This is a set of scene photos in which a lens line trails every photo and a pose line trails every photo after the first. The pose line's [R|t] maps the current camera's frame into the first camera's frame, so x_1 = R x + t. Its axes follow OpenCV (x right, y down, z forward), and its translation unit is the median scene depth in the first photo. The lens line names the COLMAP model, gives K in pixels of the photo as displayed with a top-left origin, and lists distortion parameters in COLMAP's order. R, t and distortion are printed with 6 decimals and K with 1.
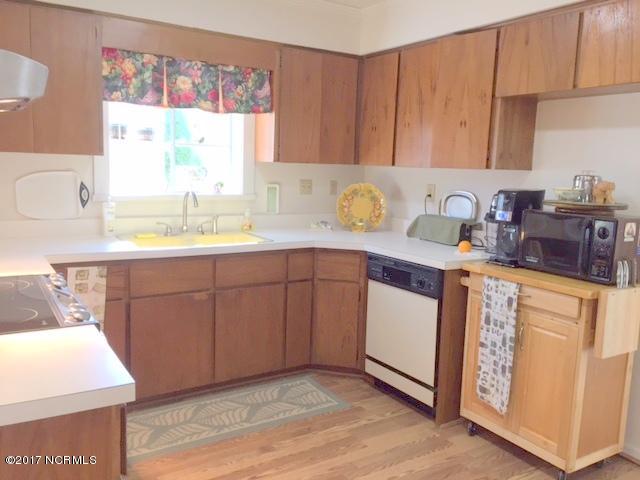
lens RADIAL K [[552.5, 0, 323.1], [0, 552.5, 236.9], [0, 0, 1]] dist [0.090634, -0.144048]
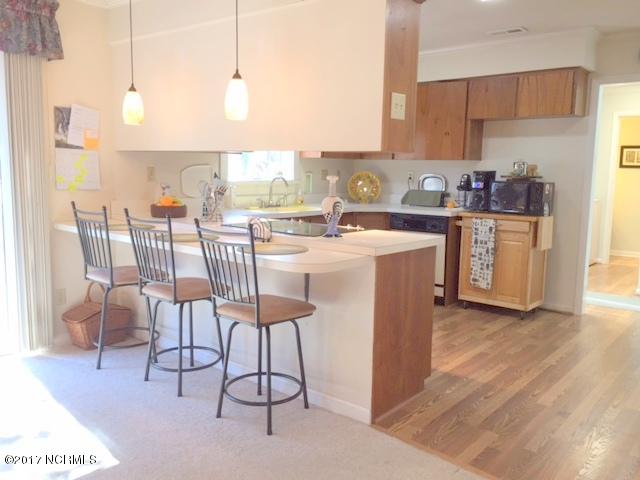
lens RADIAL K [[552.5, 0, 323.1], [0, 552.5, 236.9], [0, 0, 1]] dist [0.090634, -0.144048]
pose [[0.952645, -0.053177, 0.299400, -0.719187], [0.052809, 0.998561, 0.009326, 0.088407], [-0.299465, 0.006927, 0.954082, -0.585144]]
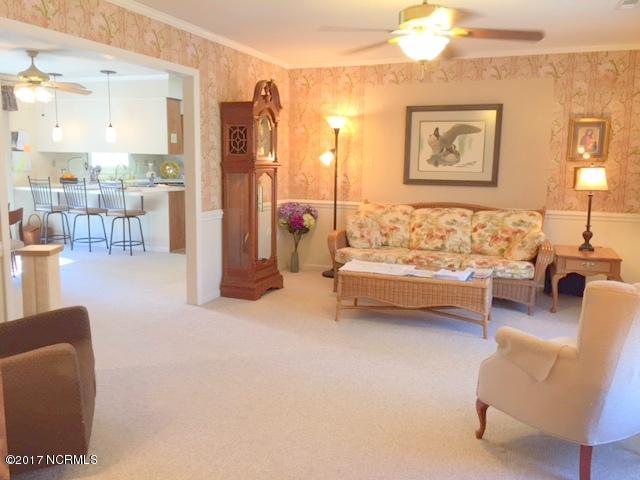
lens RADIAL K [[552.5, 0, 323.1], [0, 552.5, 236.9], [0, 0, 1]] dist [0.090634, -0.144048]
pose [[0.813778, -0.102880, 0.571998, -1.315306], [0.088844, 0.994661, 0.052502, 0.281369], [-0.574346, 0.008094, 0.818573, -2.378895]]
